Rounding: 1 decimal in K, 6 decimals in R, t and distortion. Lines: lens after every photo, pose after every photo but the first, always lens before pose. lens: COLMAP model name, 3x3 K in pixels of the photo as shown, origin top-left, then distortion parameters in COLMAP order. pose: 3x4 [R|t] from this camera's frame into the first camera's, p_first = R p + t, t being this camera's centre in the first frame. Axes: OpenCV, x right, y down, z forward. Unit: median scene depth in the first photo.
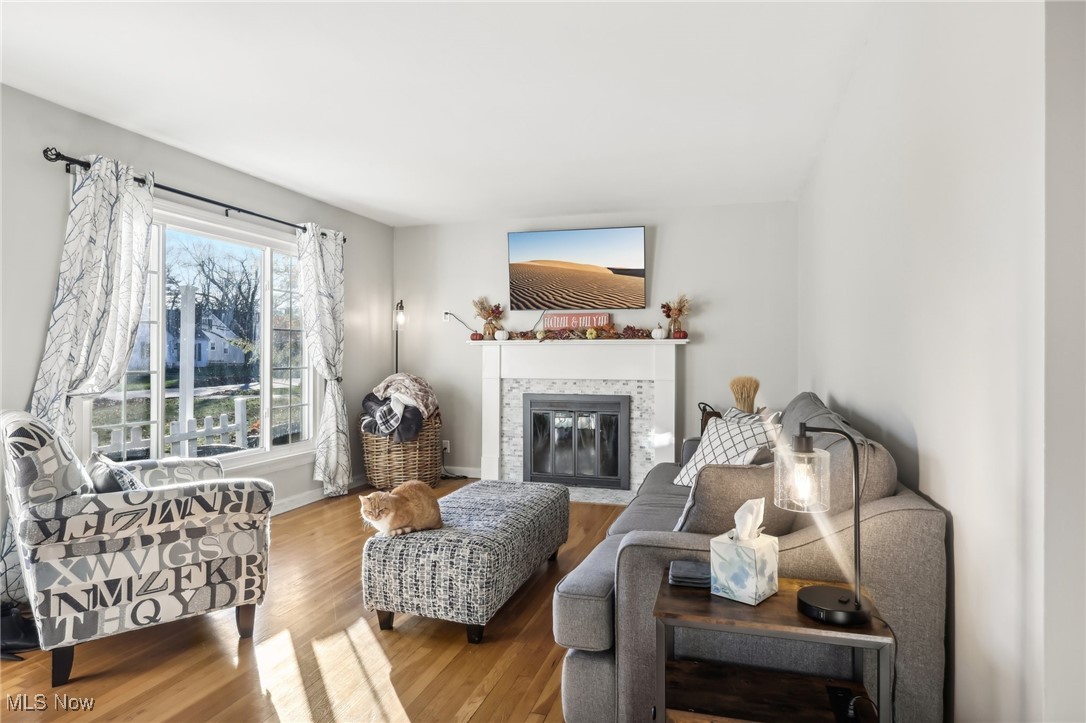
lens RADIAL K [[632.6, 0, 545.9], [0, 632.6, 356.1], [0, 0, 1]] dist [0.004497, 0.001161]
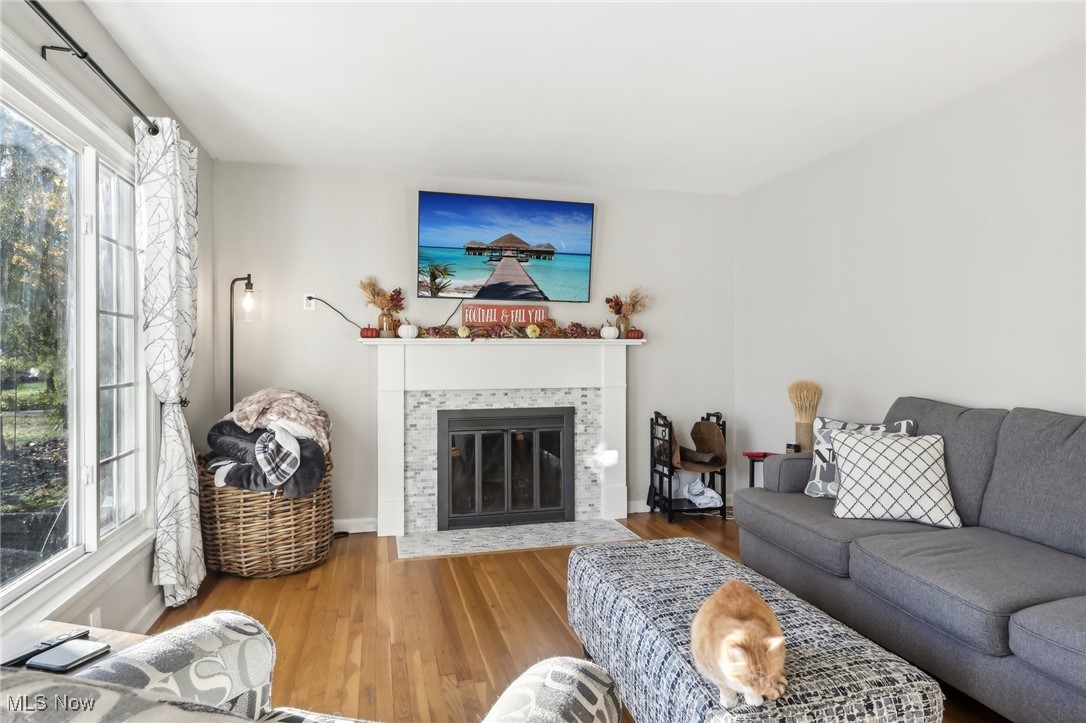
lens RADIAL K [[632.6, 0, 544.4], [0, 632.6, 360.4], [0, 0, 1]] dist [0.004497, 0.001161]
pose [[0.851455, -0.007449, 0.524376, -0.334805], [0.005490, 0.999971, 0.005291, -0.002861], [-0.524400, -0.001626, 0.851471, 0.317072]]
